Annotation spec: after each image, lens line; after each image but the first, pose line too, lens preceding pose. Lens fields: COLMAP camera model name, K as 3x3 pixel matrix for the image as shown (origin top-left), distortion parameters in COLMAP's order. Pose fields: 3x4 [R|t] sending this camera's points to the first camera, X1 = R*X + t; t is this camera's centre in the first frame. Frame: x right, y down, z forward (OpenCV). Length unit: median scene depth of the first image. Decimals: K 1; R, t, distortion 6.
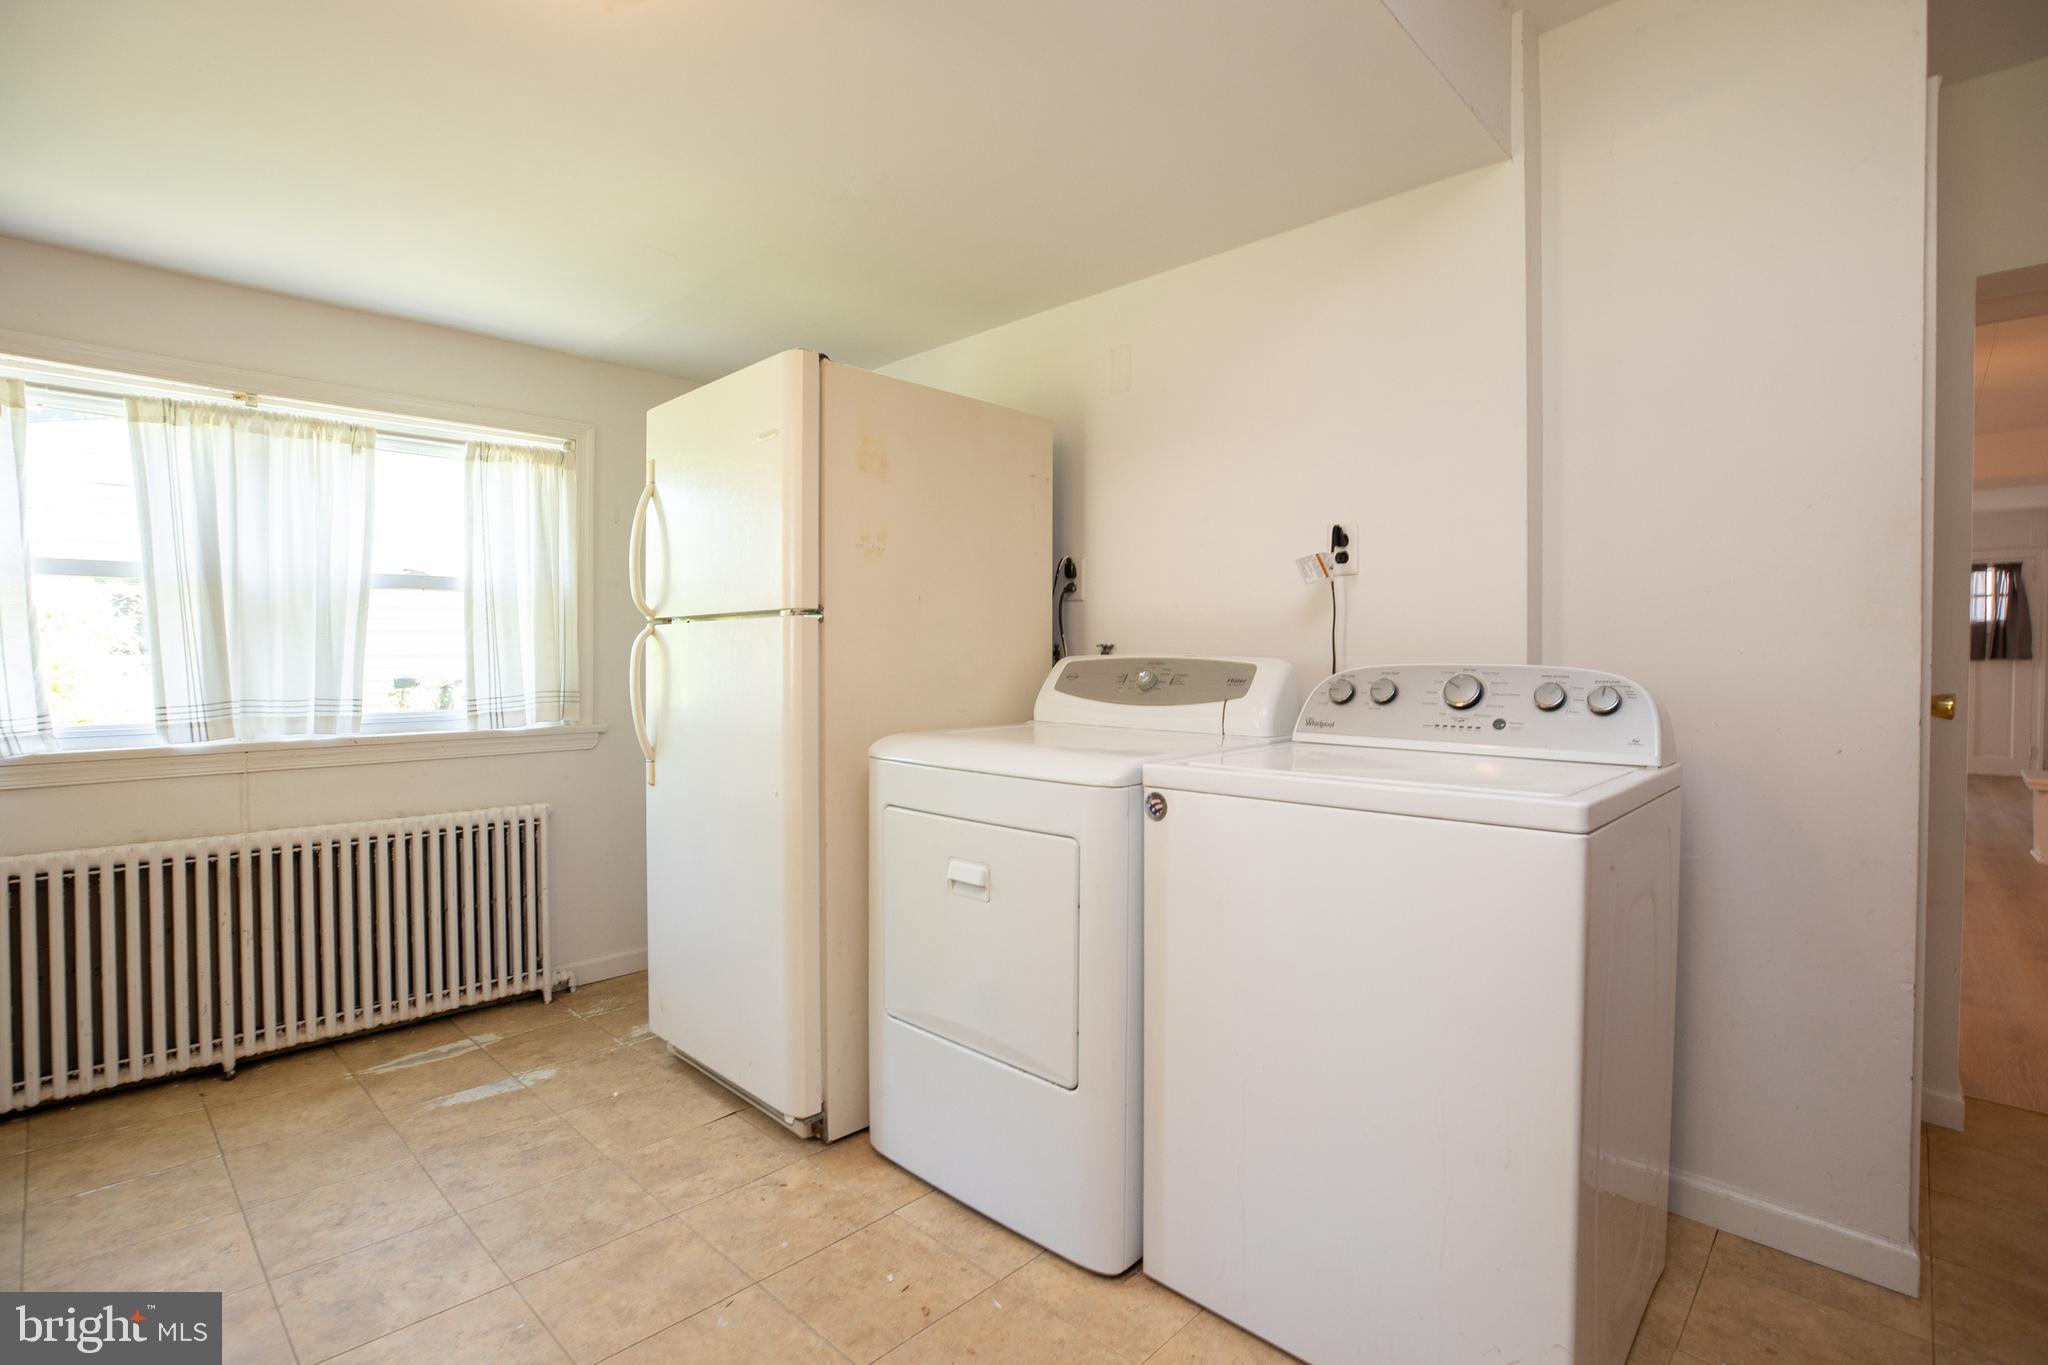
lens RADIAL K [[941.4, 0, 1031.6], [0, 941.4, 682.0], [0, 0, 1]] dist [-0.044199, 0.011638]
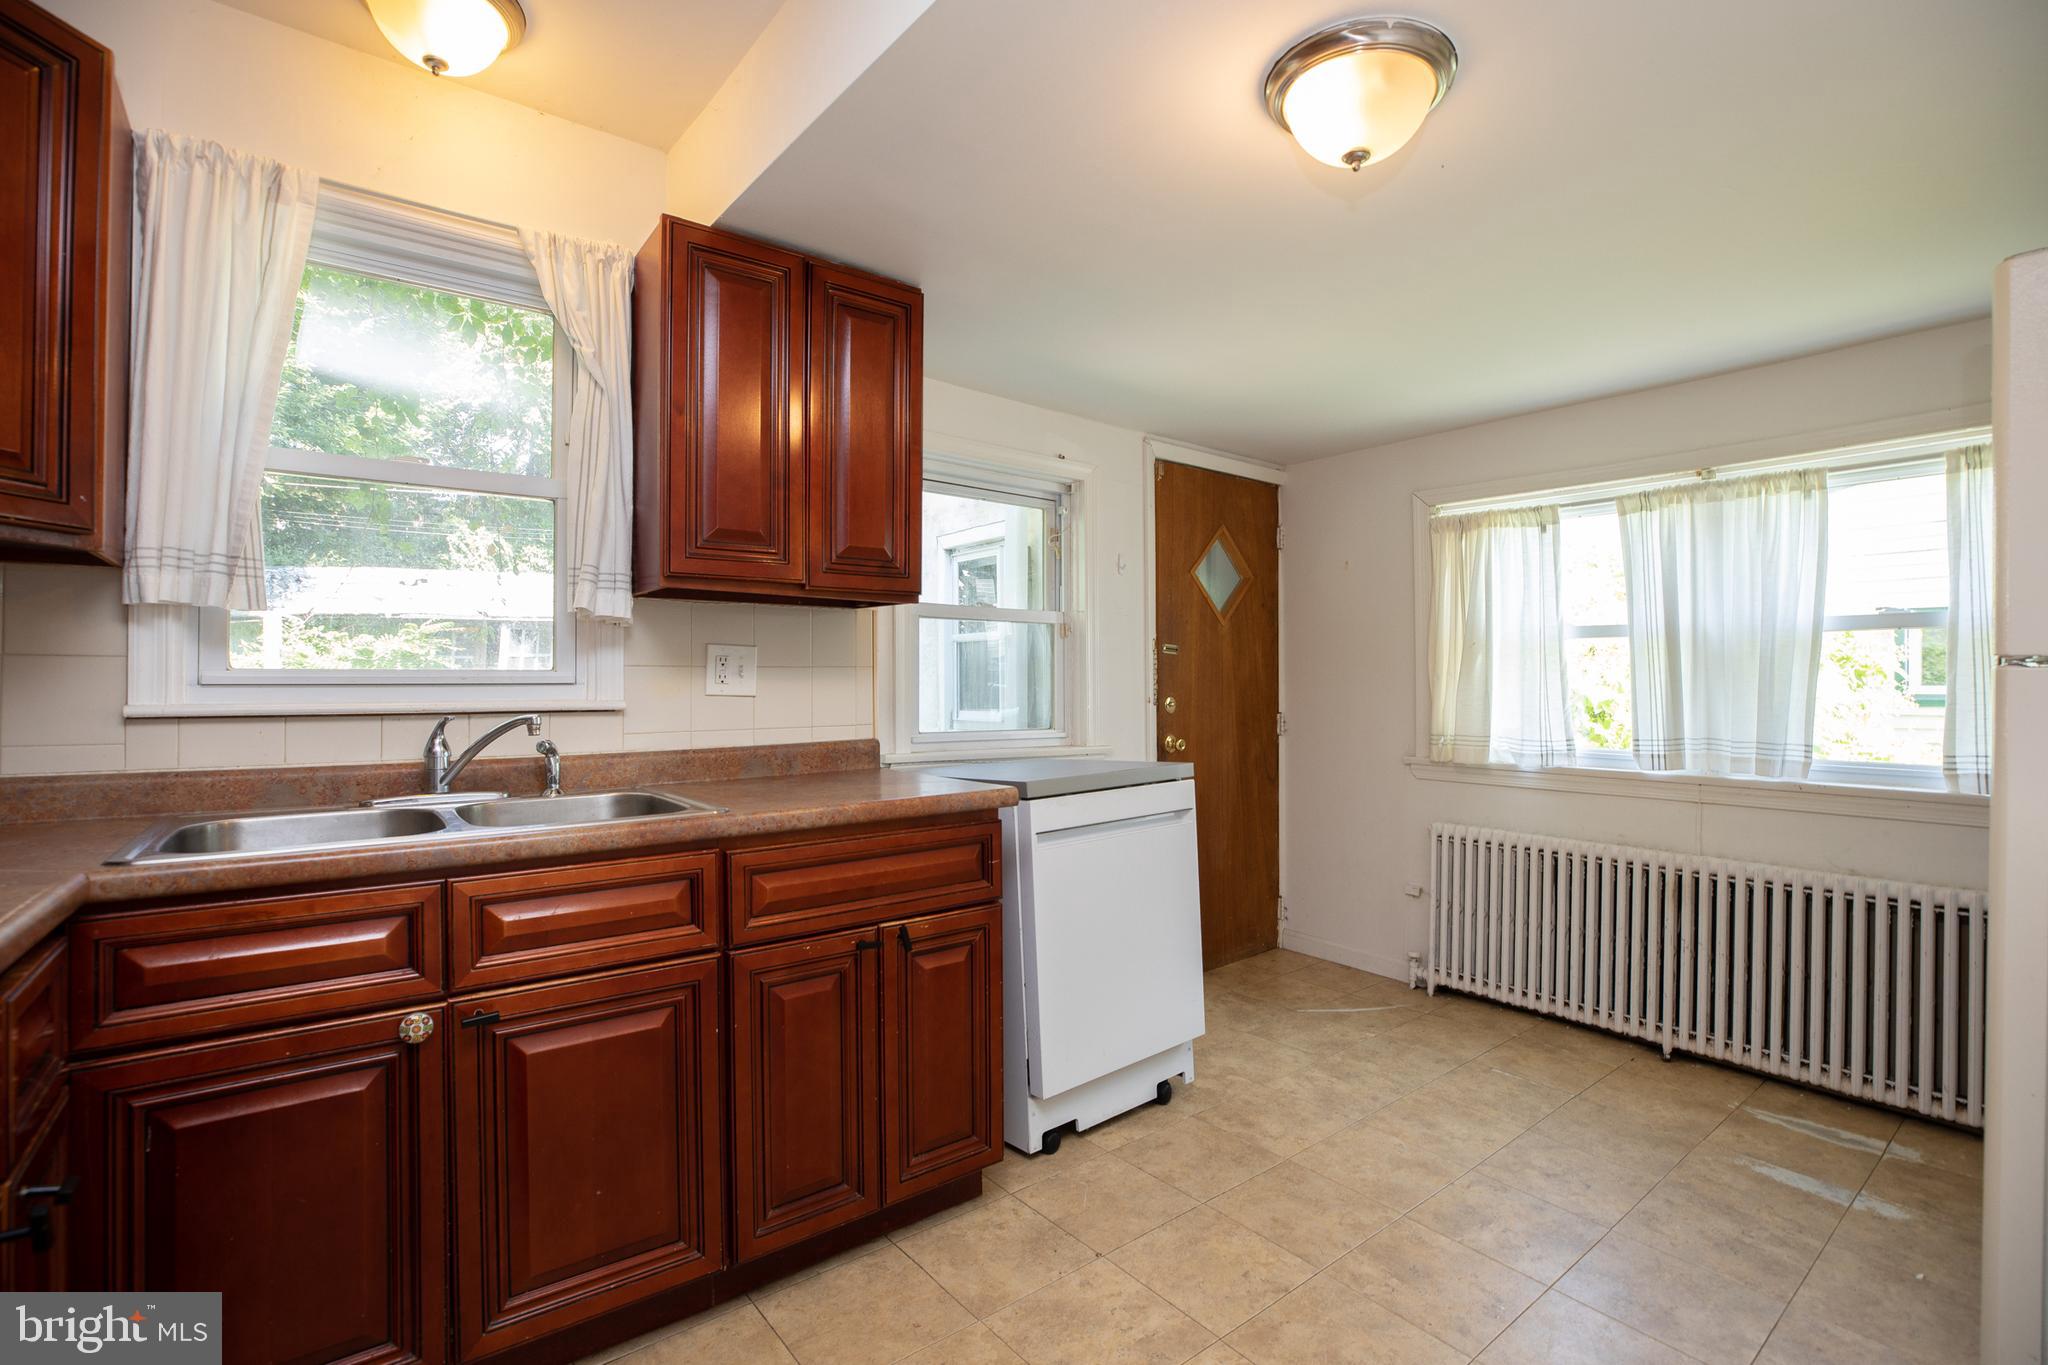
lens RADIAL K [[941.4, 0, 1031.6], [0, 941.4, 682.0], [0, 0, 1]] dist [-0.044199, 0.011638]
pose [[-0.144566, 0.008288, -0.989460, 0.399774], [-0.028168, 0.999525, 0.012487, -0.041910], [0.989094, 0.029676, -0.144264, 0.349570]]
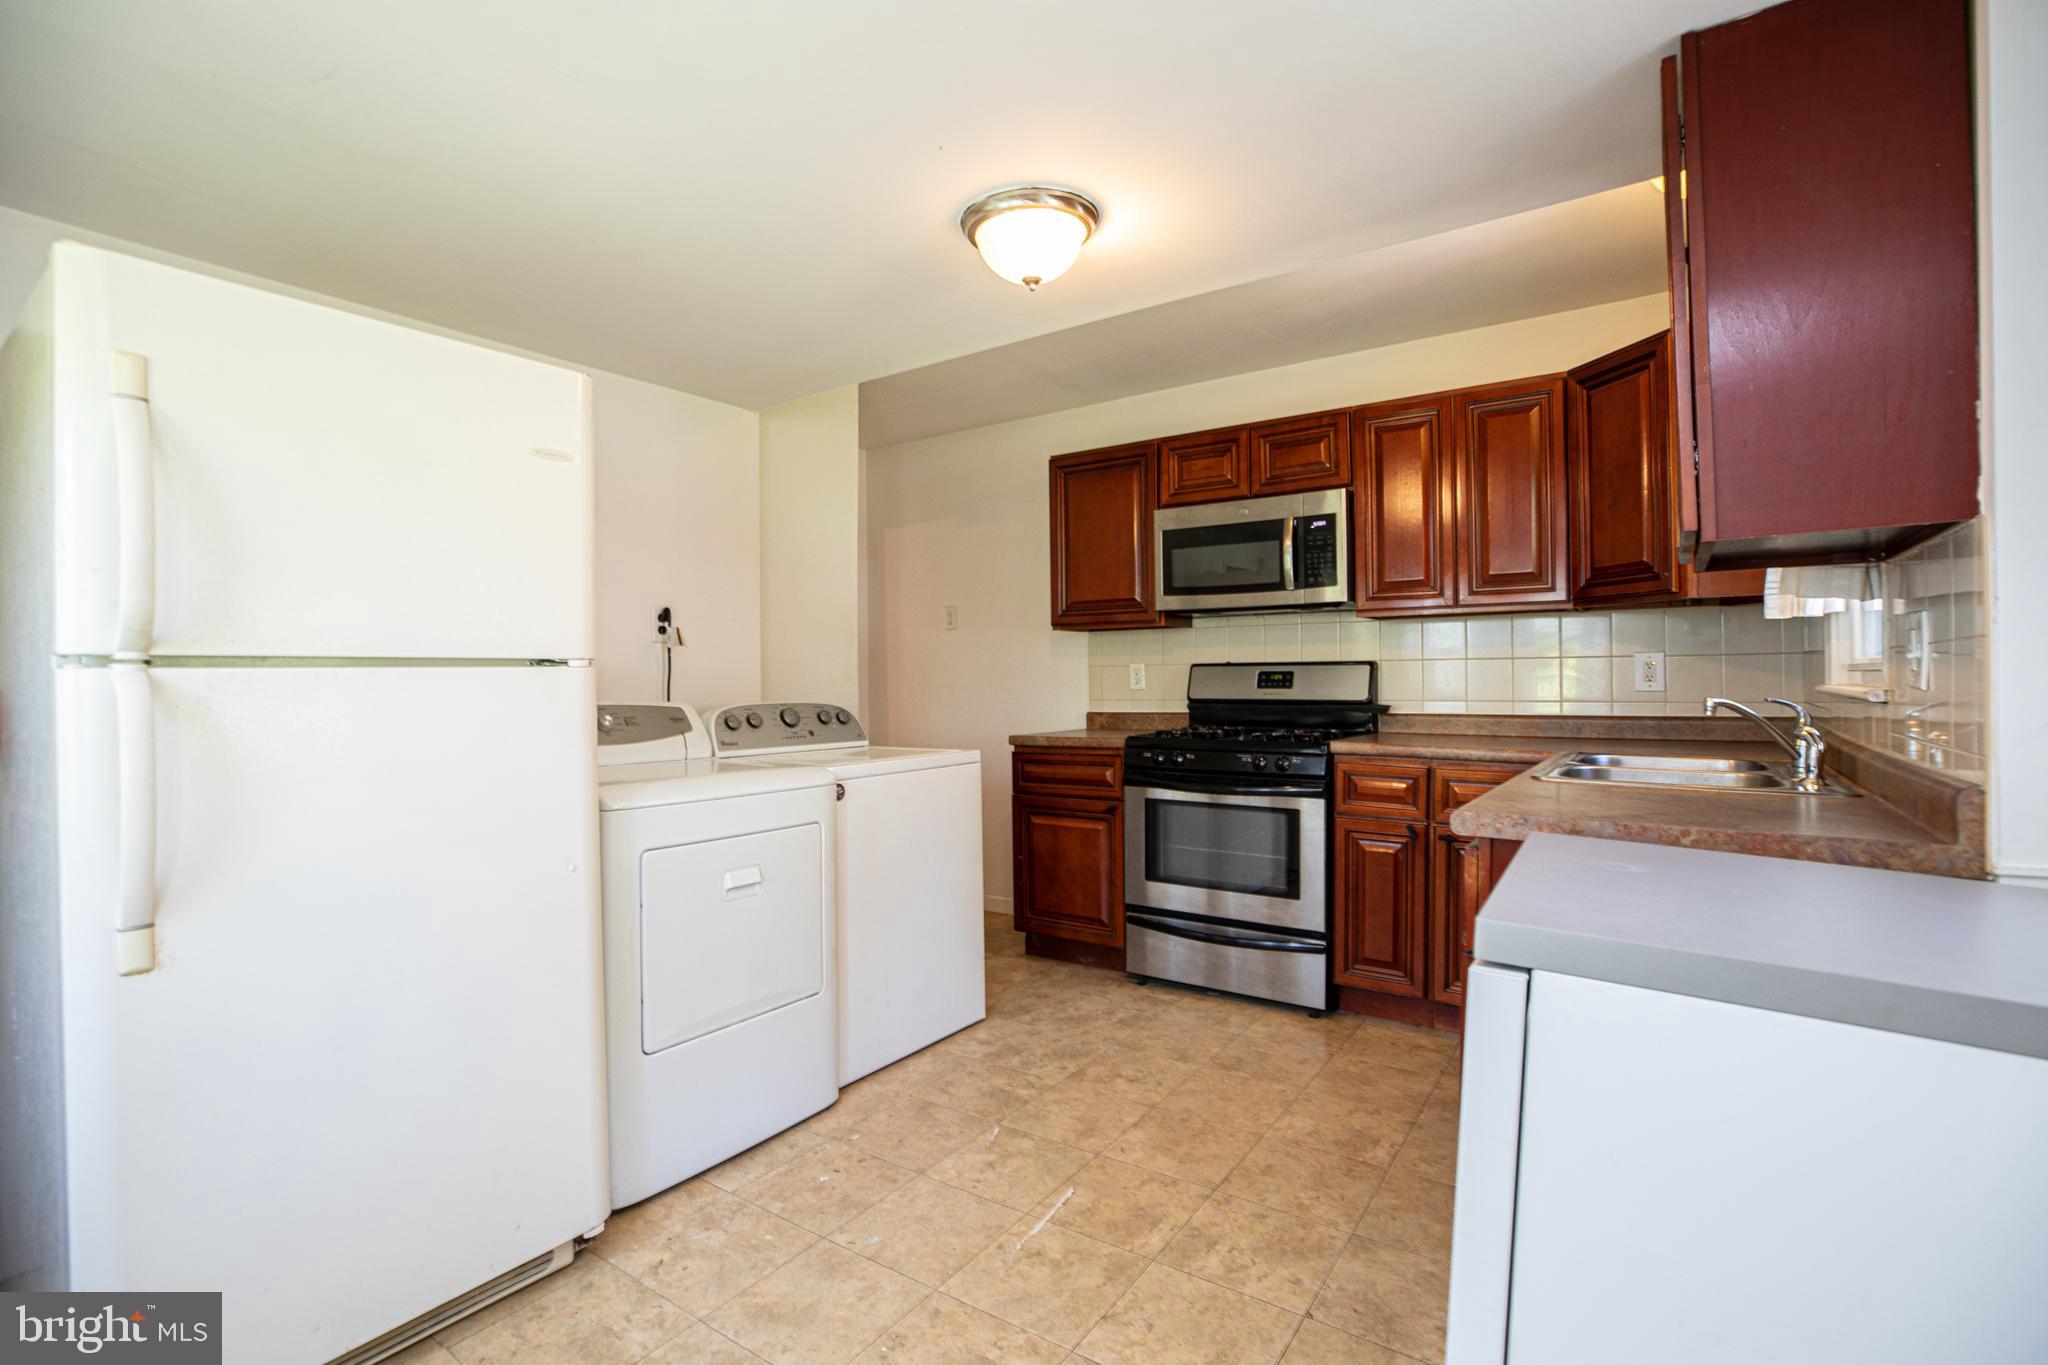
lens RADIAL K [[941.4, 0, 1031.6], [0, 941.4, 682.0], [0, 0, 1]] dist [-0.044199, 0.011638]
pose [[-0.158955, -0.001405, 0.987285, -1.018741], [0.020633, 0.999776, 0.004745, -0.040867], [-0.987070, 0.021125, -0.158891, 0.613825]]
